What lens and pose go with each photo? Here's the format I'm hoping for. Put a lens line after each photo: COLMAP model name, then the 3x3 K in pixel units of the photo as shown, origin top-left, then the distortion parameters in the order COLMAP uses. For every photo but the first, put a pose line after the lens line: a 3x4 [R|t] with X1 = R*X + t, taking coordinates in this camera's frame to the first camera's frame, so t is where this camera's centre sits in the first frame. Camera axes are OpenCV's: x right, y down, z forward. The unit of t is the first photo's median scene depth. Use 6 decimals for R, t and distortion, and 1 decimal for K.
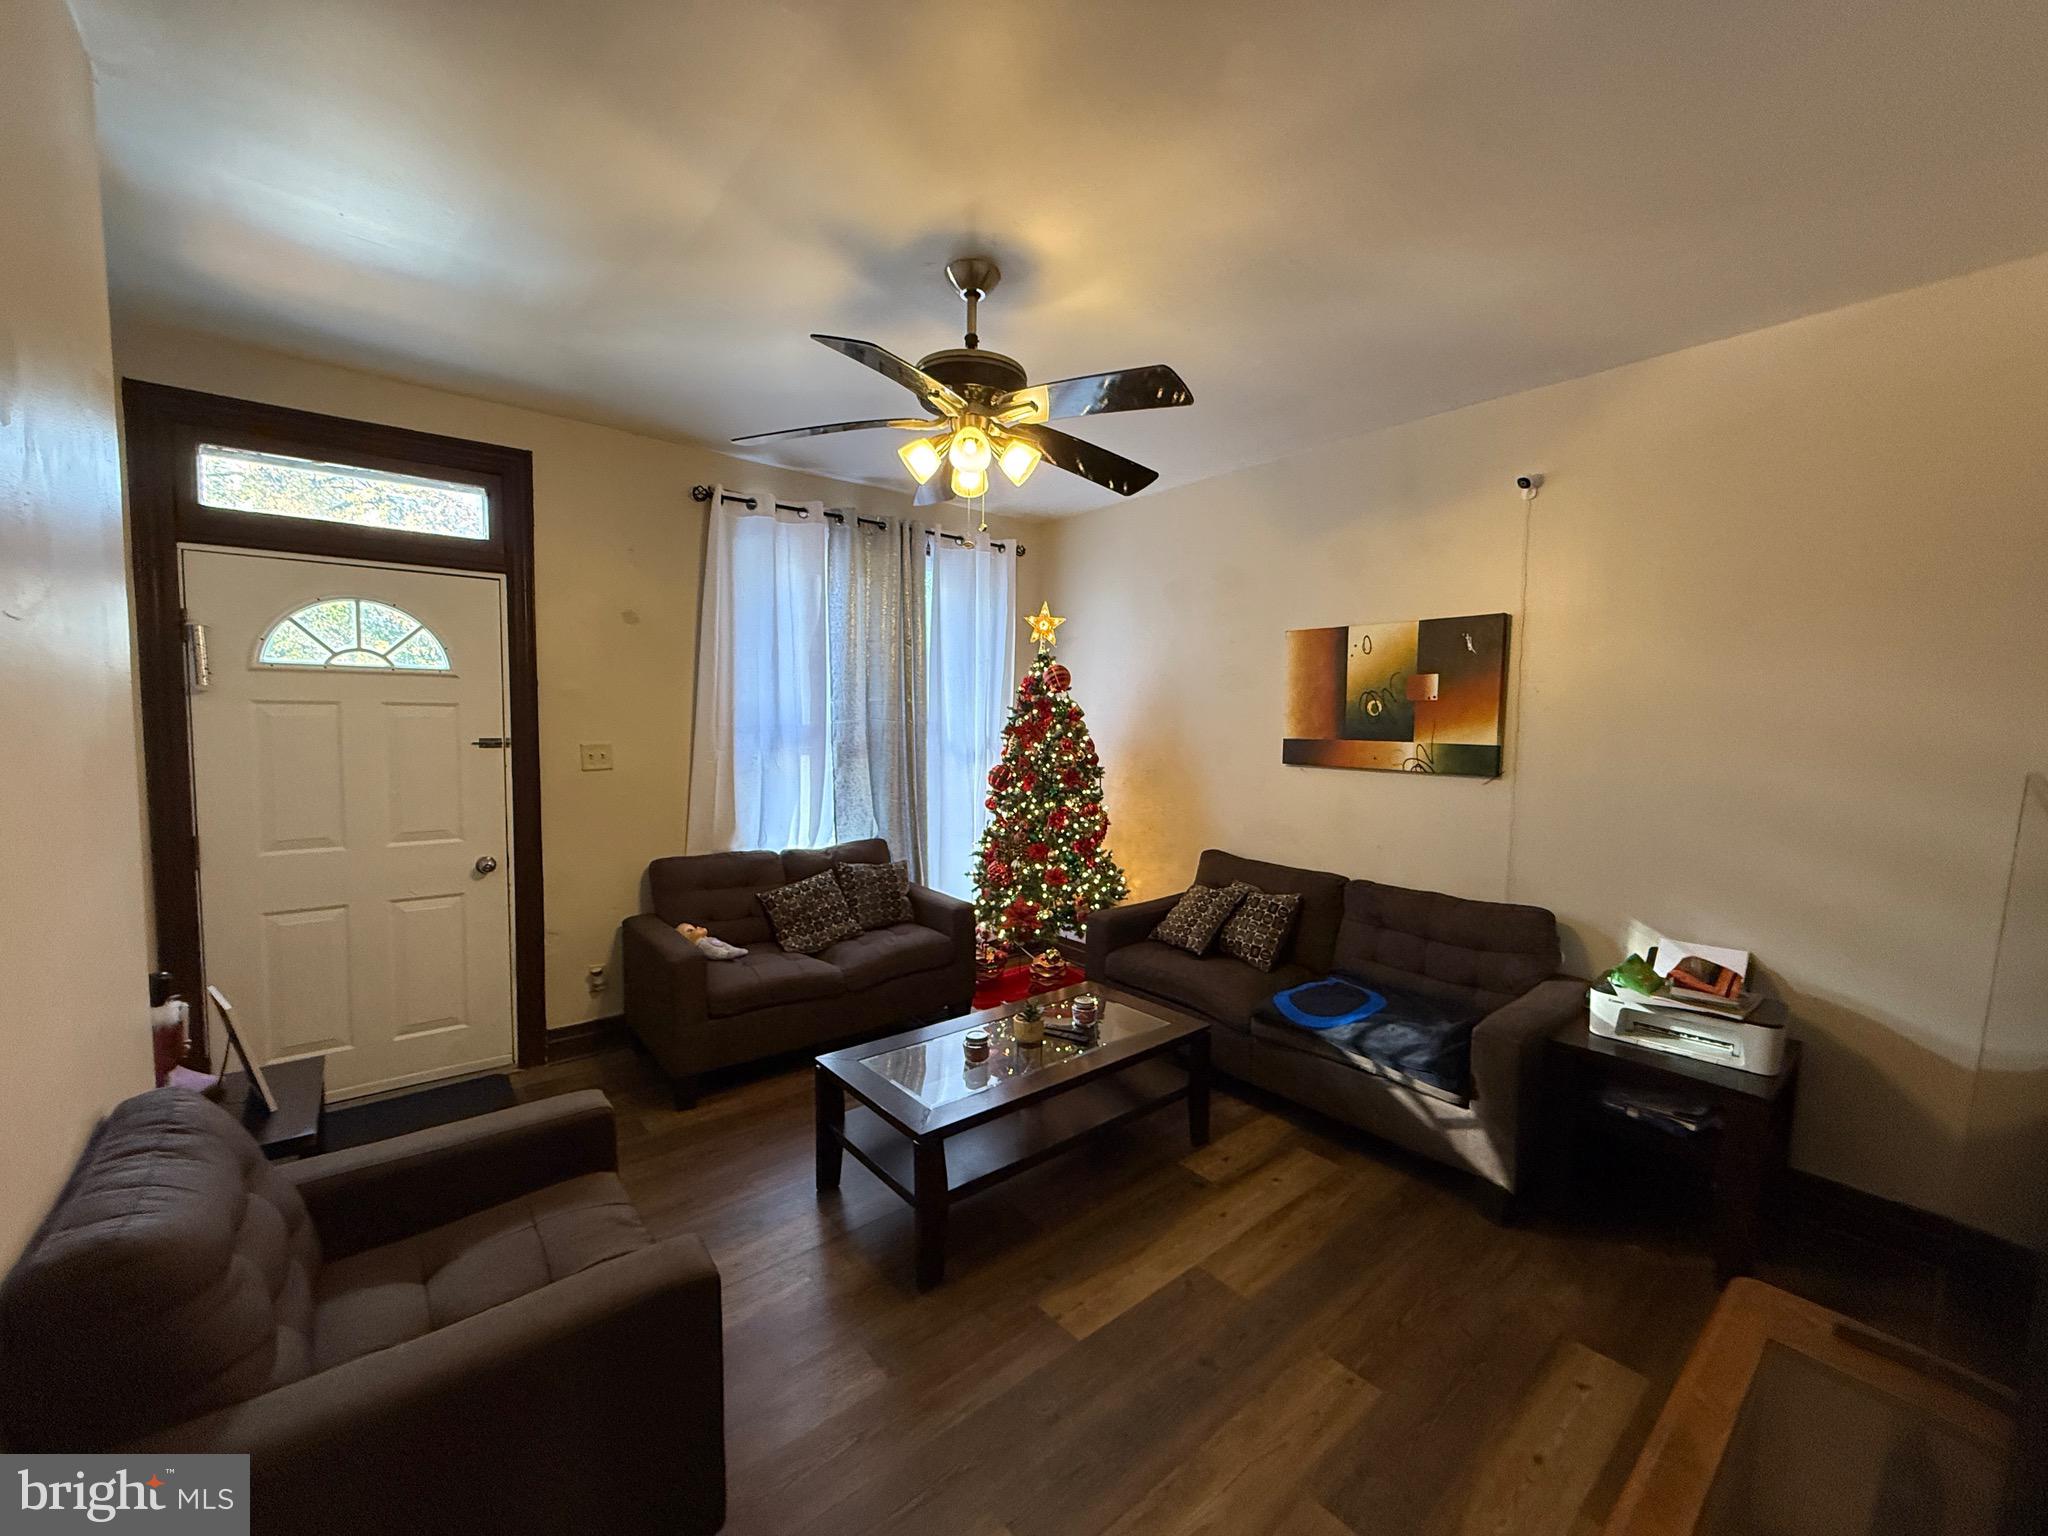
lens RADIAL K [[821.1, 0, 1018.4], [0, 821.1, 767.9], [0, 0, 1]] dist [-0.000111, 0.000091]
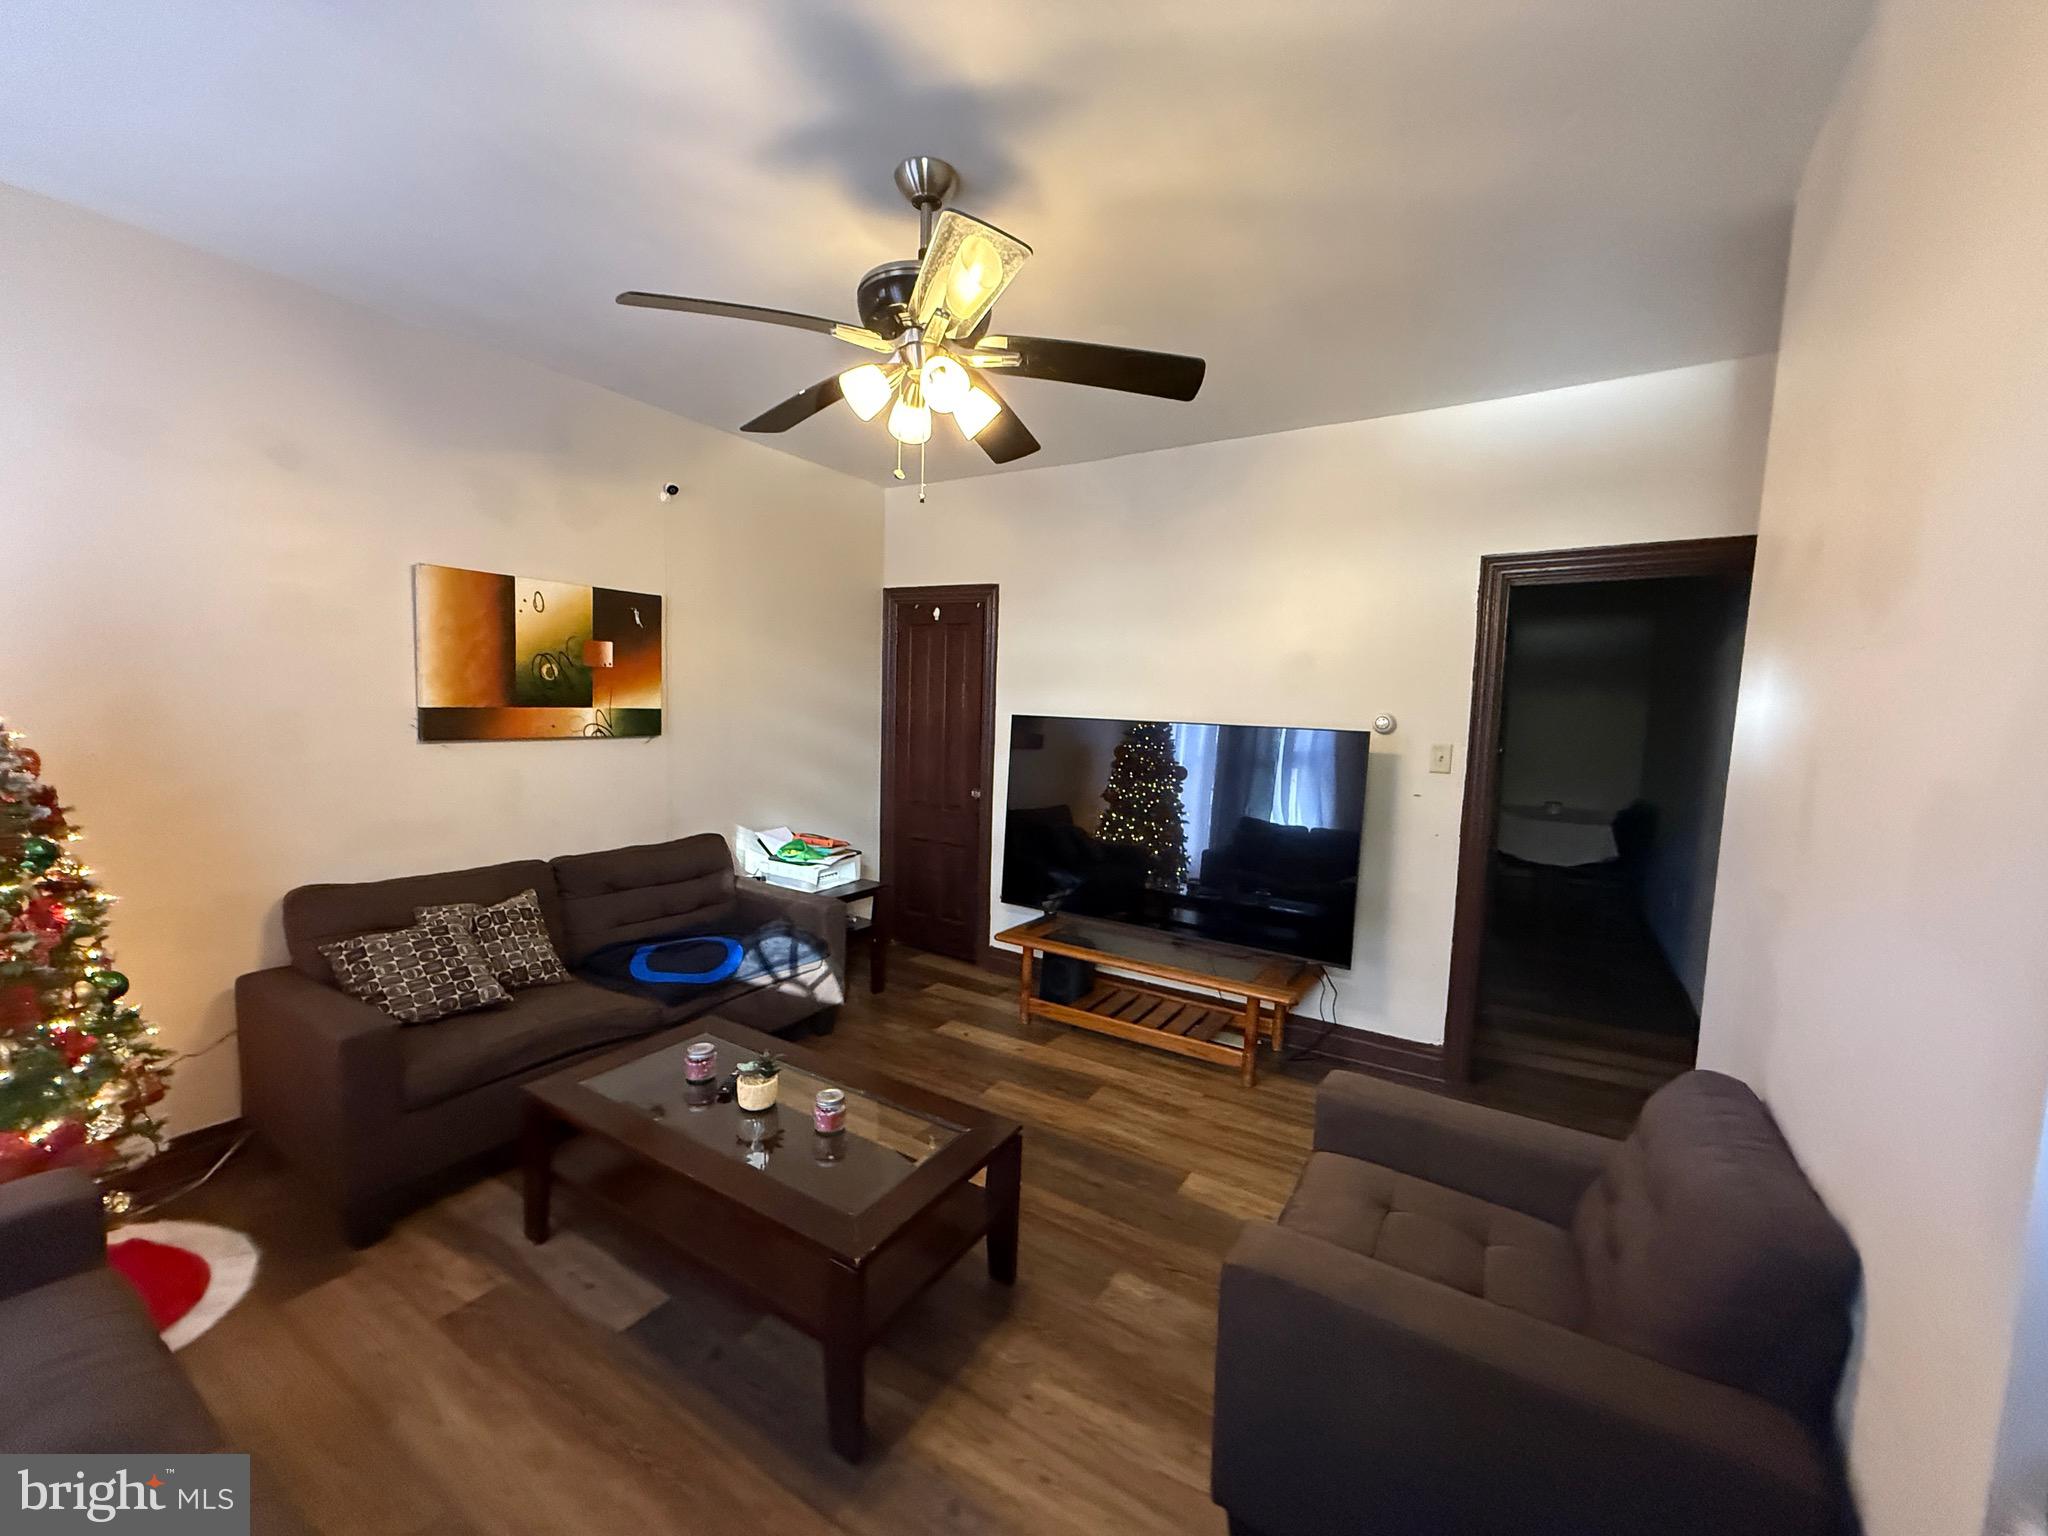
lens RADIAL K [[821.1, 0, 1015.2], [0, 821.1, 770.3], [0, 0, 1]] dist [-0.000111, 0.000091]
pose [[-0.318932, -0.104626, 0.941985, -0.642006], [0.025251, 0.992597, 0.118797, -0.061695], [-0.947441, 0.061674, -0.313930, 0.826281]]
